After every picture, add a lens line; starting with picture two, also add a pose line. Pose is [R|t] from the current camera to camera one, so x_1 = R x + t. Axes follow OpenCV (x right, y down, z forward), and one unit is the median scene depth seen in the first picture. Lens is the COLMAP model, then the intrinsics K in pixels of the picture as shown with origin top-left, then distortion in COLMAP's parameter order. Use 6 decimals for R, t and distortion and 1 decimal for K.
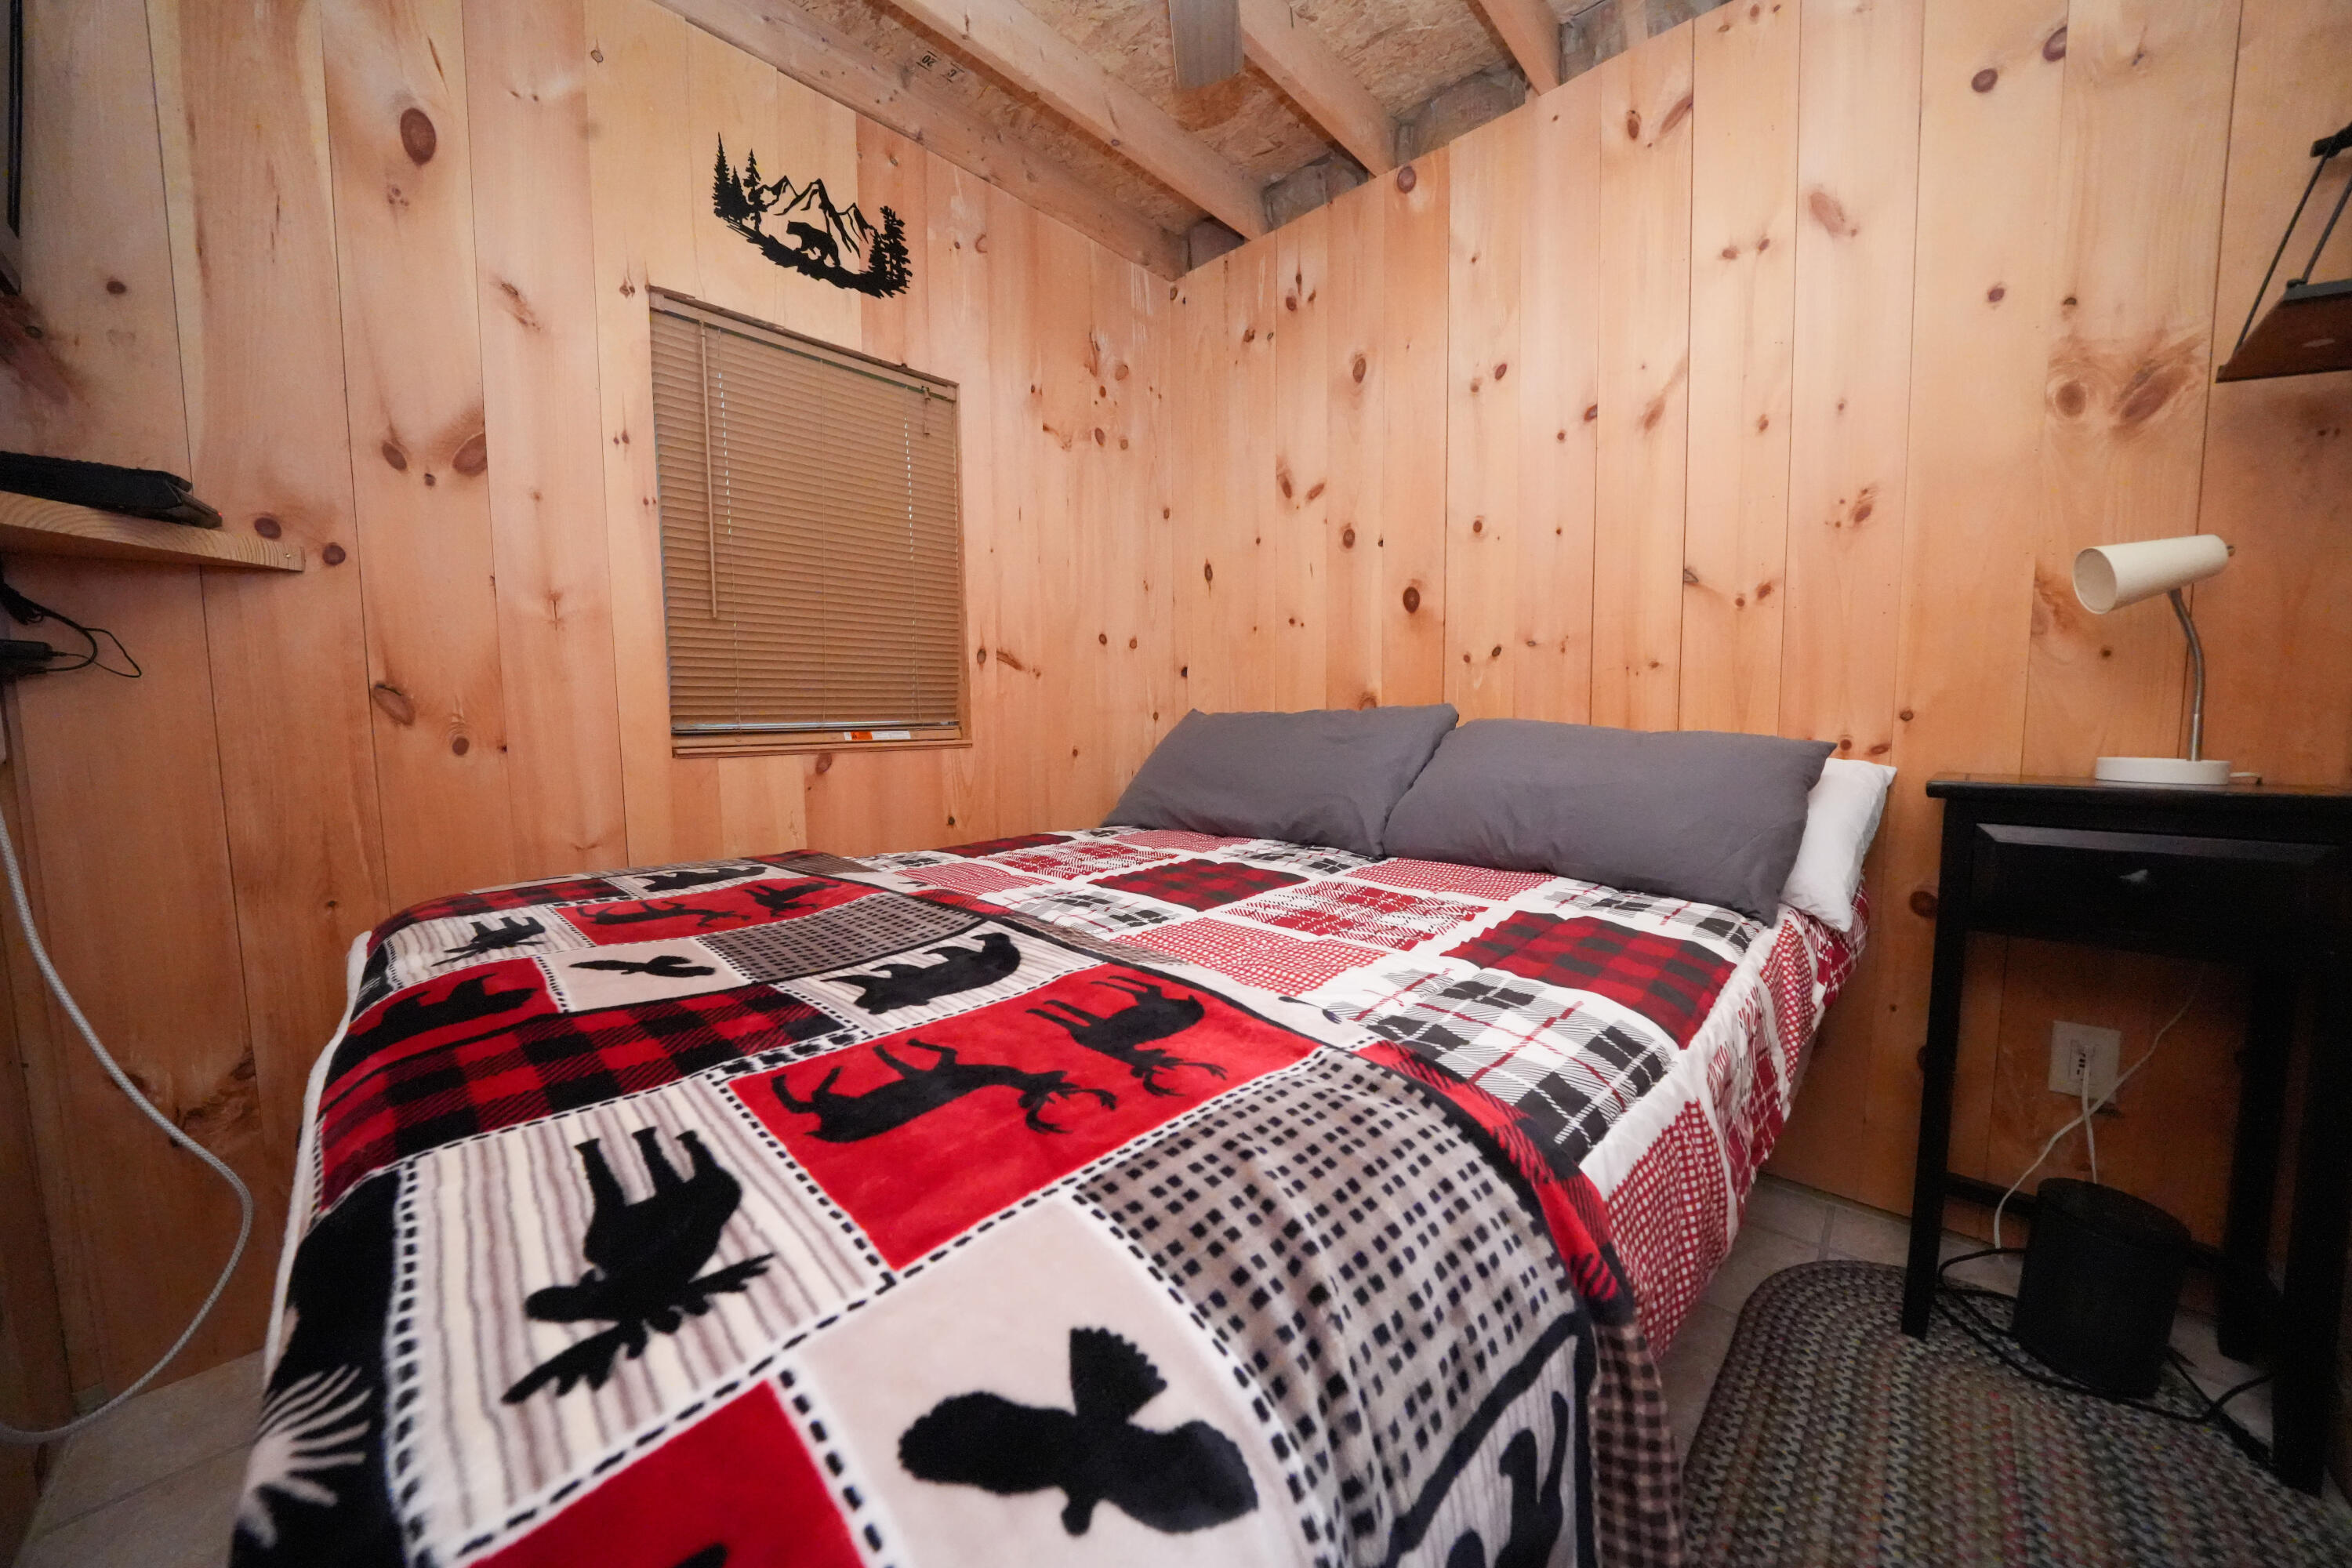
lens RADIAL K [[799.4, 0, 1176.0], [0, 799.4, 784.0], [0, 0, 1]] dist [-0.022768, 0.002551]
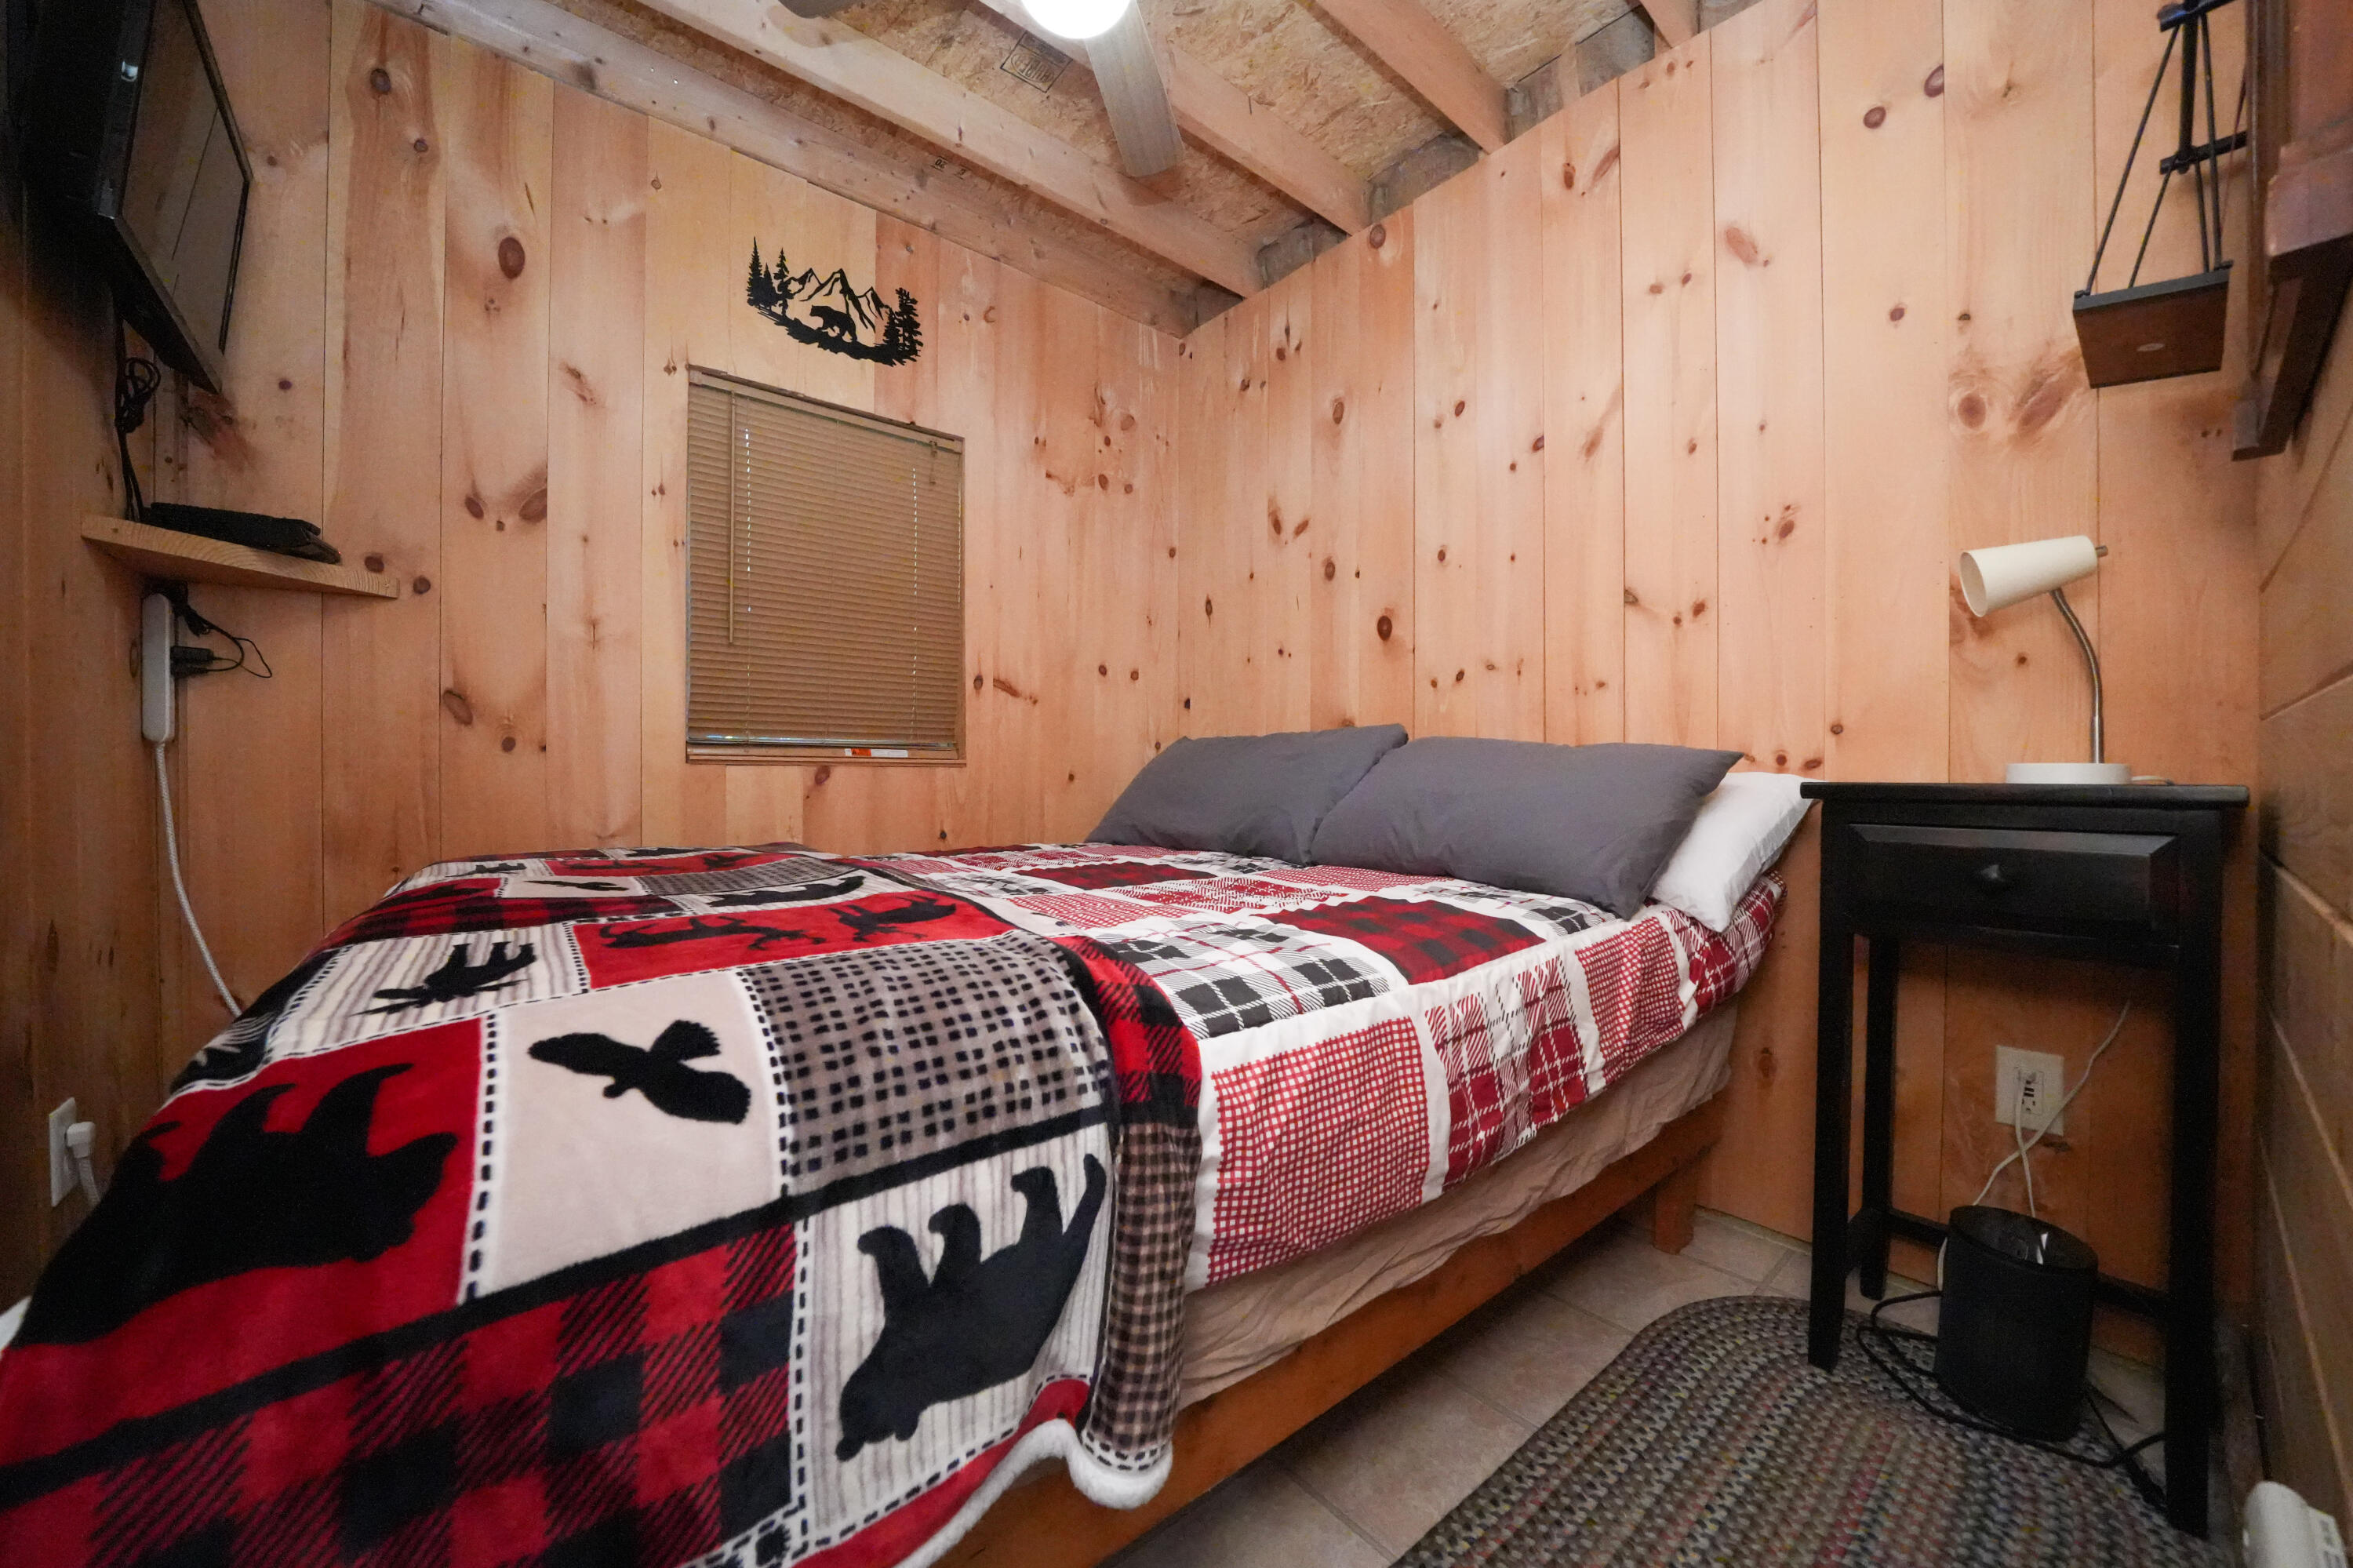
lens RADIAL K [[839.3, 0, 1176.5], [0, 839.3, 784.0], [0, 0, 1]] dist [-0.019357, -0.000036]
pose [[0.993066, 0.014484, -0.116662, 0.202884], [-0.022916, 0.997194, -0.071264, 0.065299], [0.115302, 0.073443, 0.990612, -0.103382]]
